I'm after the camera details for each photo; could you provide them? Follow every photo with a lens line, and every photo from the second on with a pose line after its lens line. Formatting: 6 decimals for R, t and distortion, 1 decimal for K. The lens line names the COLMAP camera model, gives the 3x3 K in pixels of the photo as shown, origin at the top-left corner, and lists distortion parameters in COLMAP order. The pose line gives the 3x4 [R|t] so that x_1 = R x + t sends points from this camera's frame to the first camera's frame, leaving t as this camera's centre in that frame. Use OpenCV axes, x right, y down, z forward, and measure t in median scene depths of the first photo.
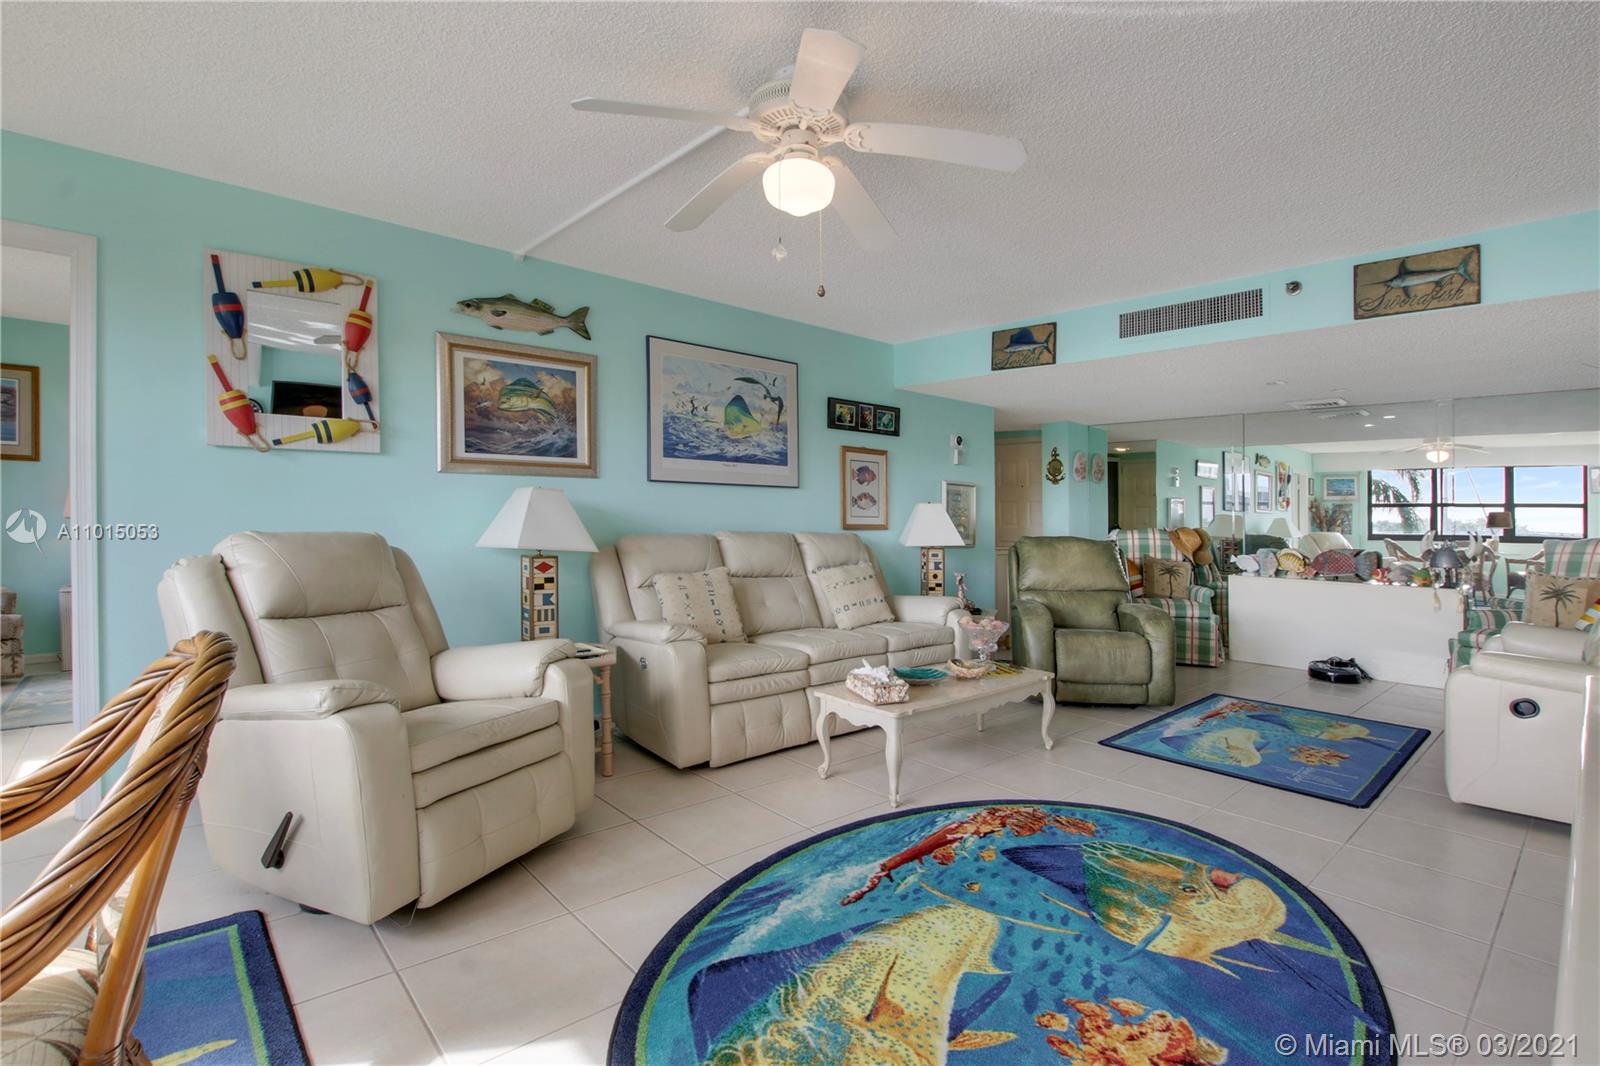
lens RADIAL K [[753.4, 0, 803.9], [0, 753.4, 524.8], [0, 0, 1]] dist [-0.065870, 0.000023]
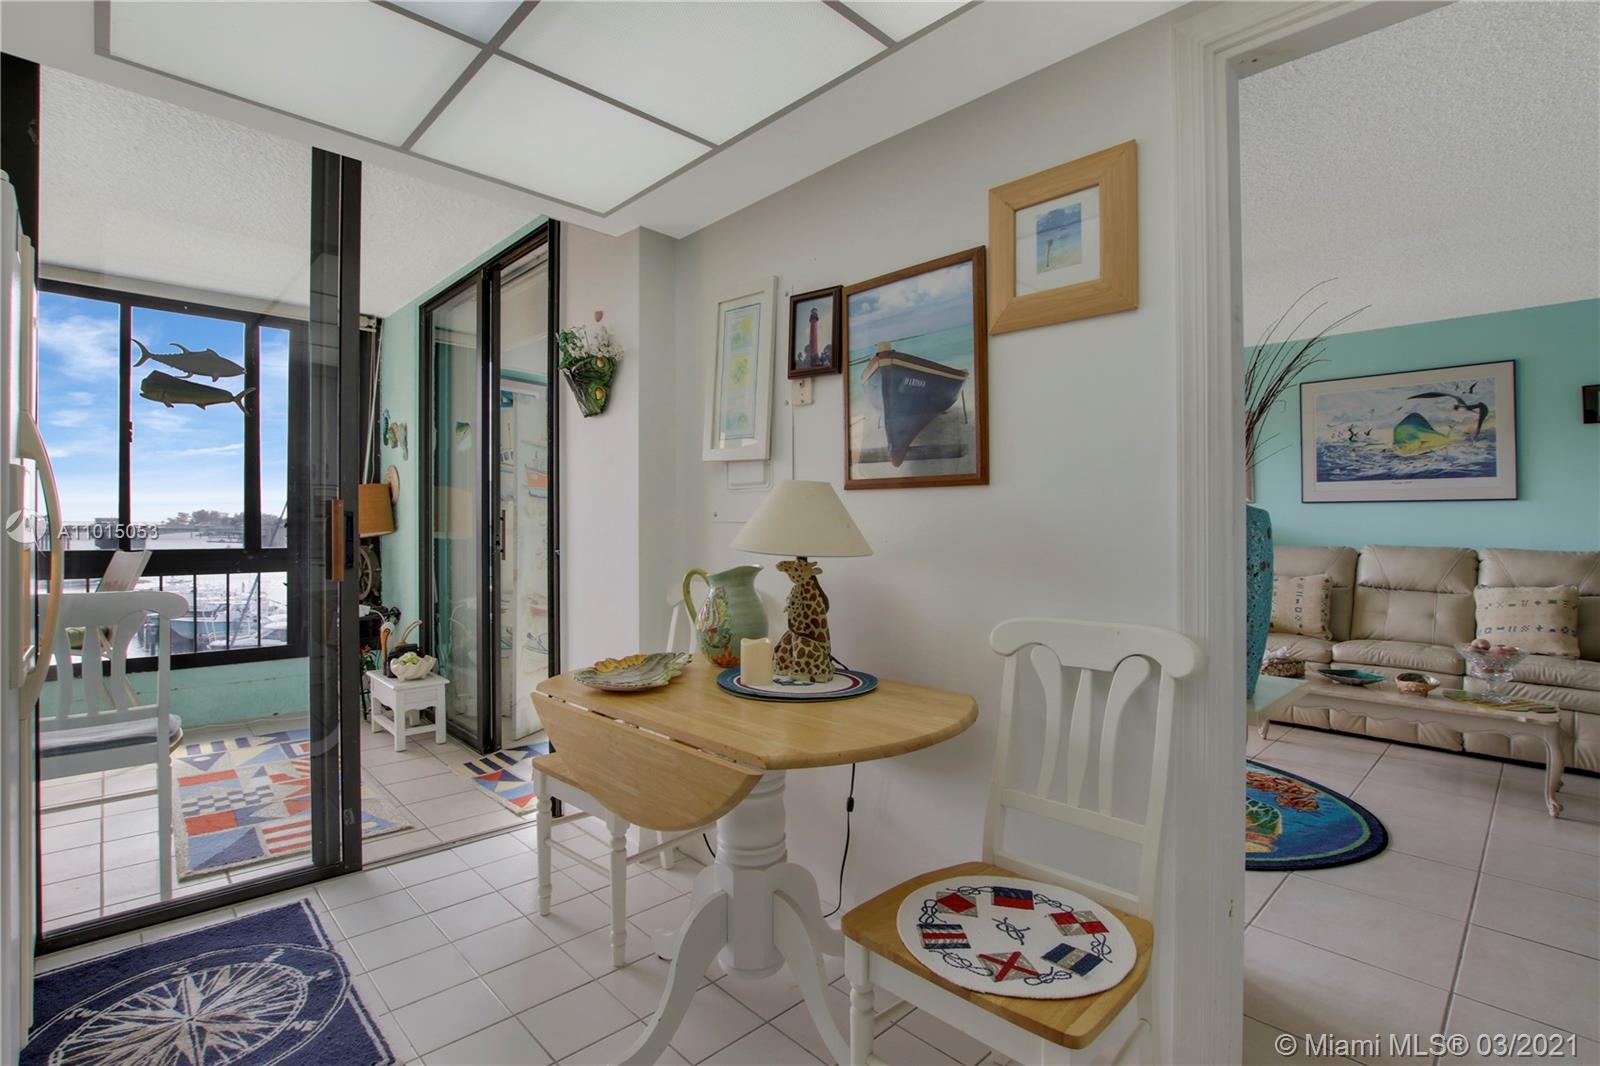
lens RADIAL K [[750.8, 0, 800.0], [0, 750.8, 533.0], [0, 0, 1]] dist [-0.000012, 0.000089]
pose [[0.042766, -0.015442, -0.998966, 0.902725], [-0.028454, 0.999456, -0.016668, 0.031212], [0.998680, 0.029138, 0.042303, 0.131446]]
